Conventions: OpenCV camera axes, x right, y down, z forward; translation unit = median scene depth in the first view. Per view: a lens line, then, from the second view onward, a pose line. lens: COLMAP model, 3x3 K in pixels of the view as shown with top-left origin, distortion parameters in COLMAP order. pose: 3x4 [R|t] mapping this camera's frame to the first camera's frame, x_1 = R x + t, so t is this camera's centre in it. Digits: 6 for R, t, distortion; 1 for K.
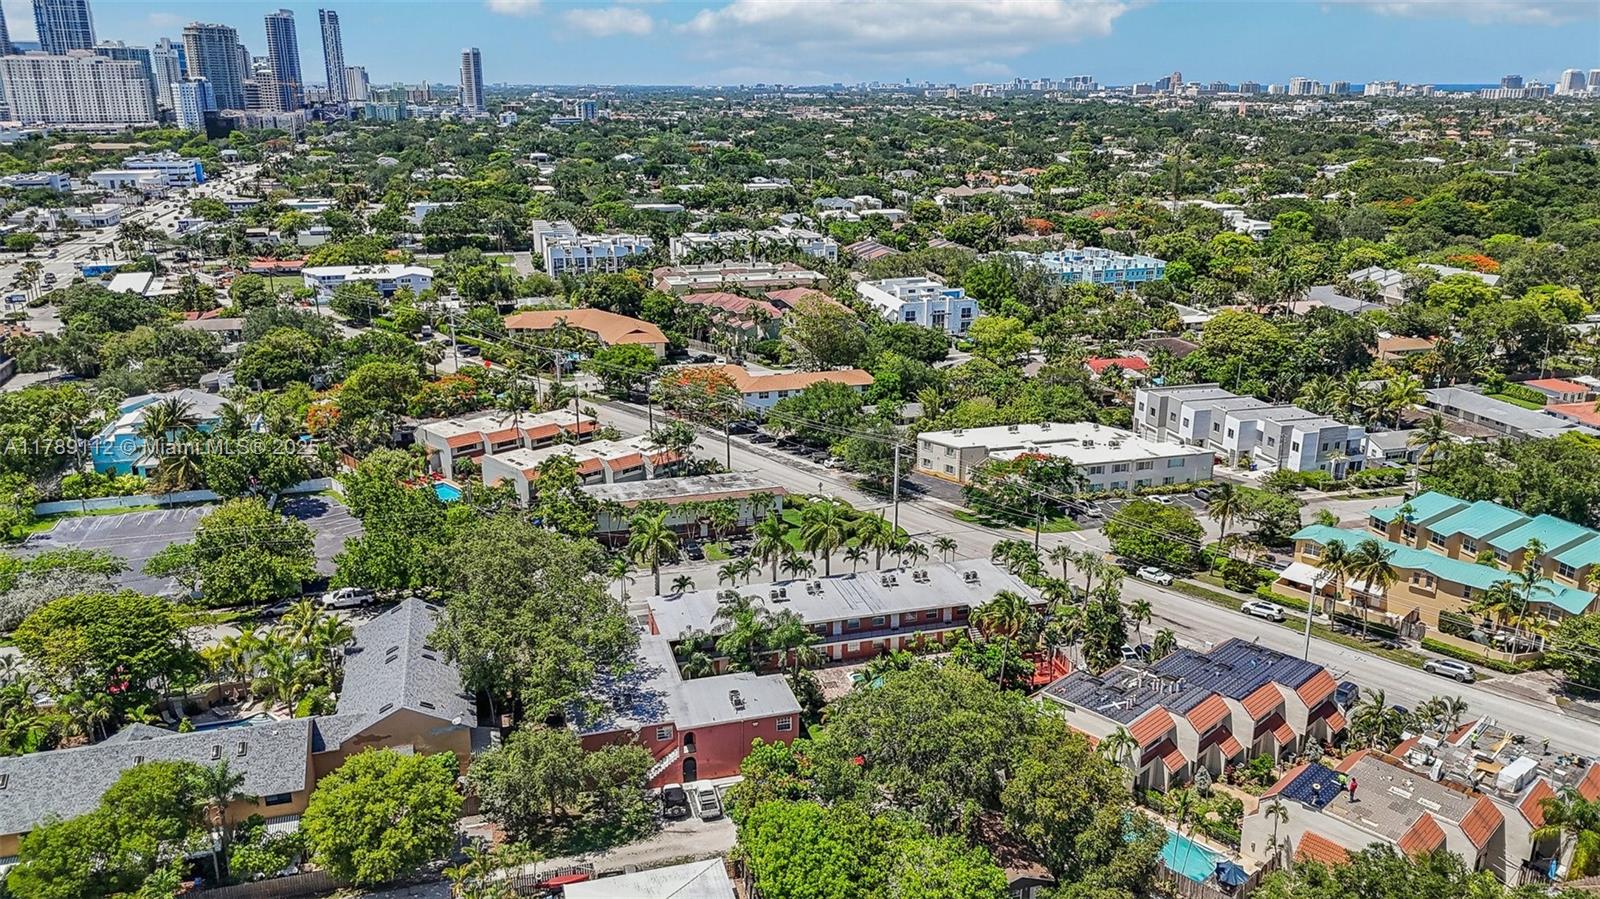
lens RADIAL K [[1142.5, 0, 800.0], [0, 1142.5, 449.5], [0, 0, 1]] dist [0.054703, -0.050925]
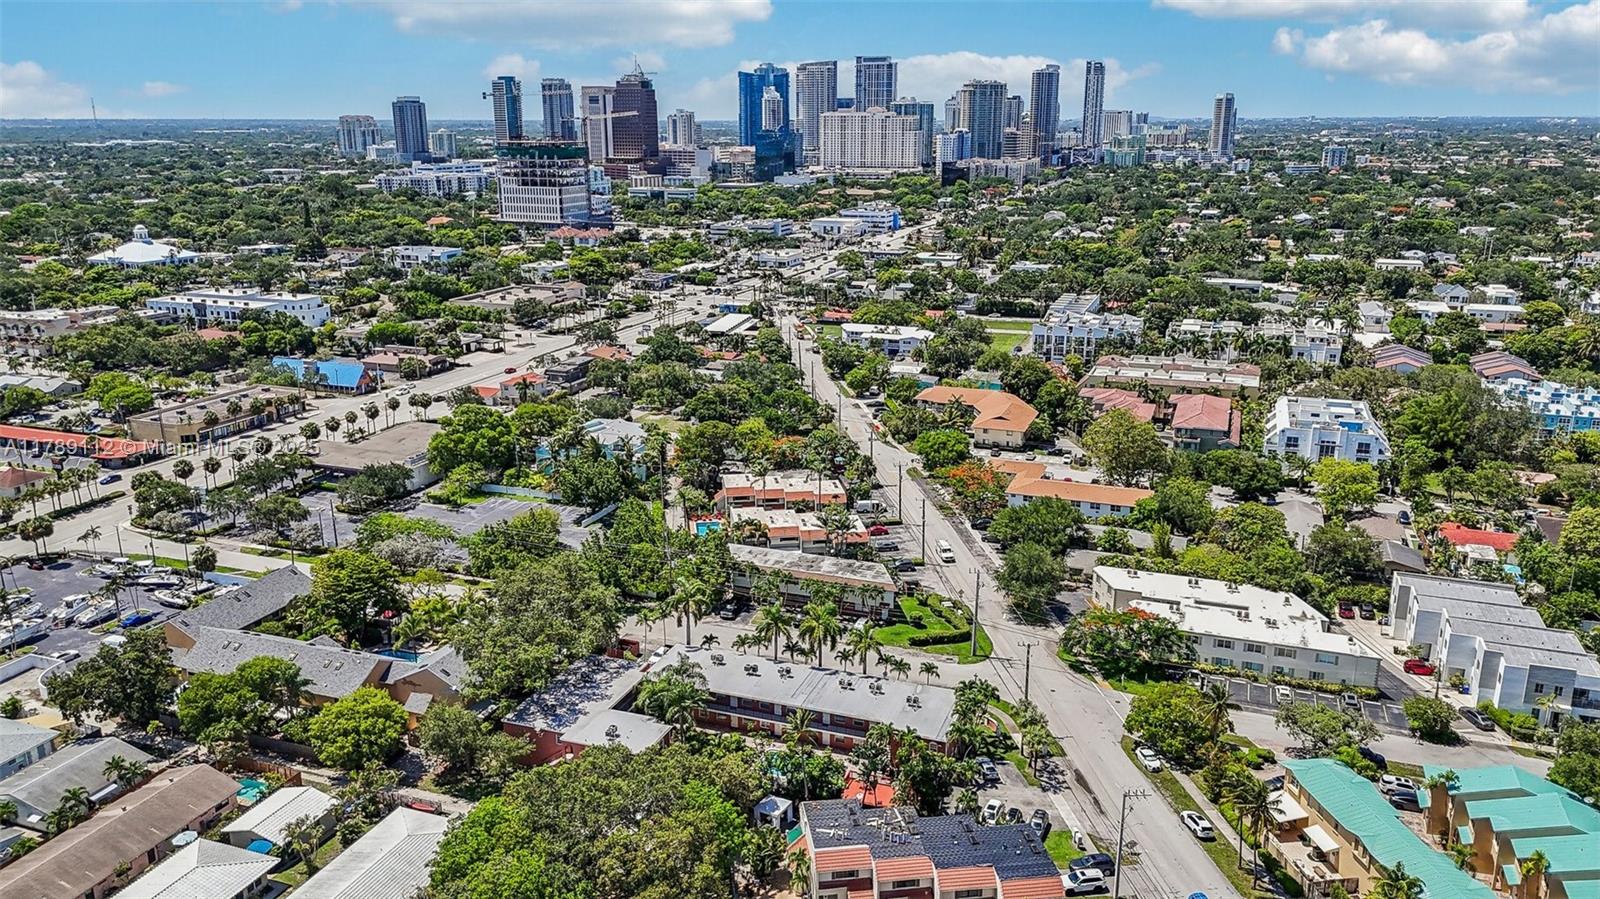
lens RADIAL K [[1142.5, 0, 800.0], [0, 1142.5, 449.5], [0, 0, 1]] dist [0.054703, -0.050925]
pose [[0.812802, 0.157761, -0.560771, 0.447076], [-0.175796, 0.984179, 0.022073, -0.092016], [0.555382, 0.080641, 0.827676, 0.006113]]
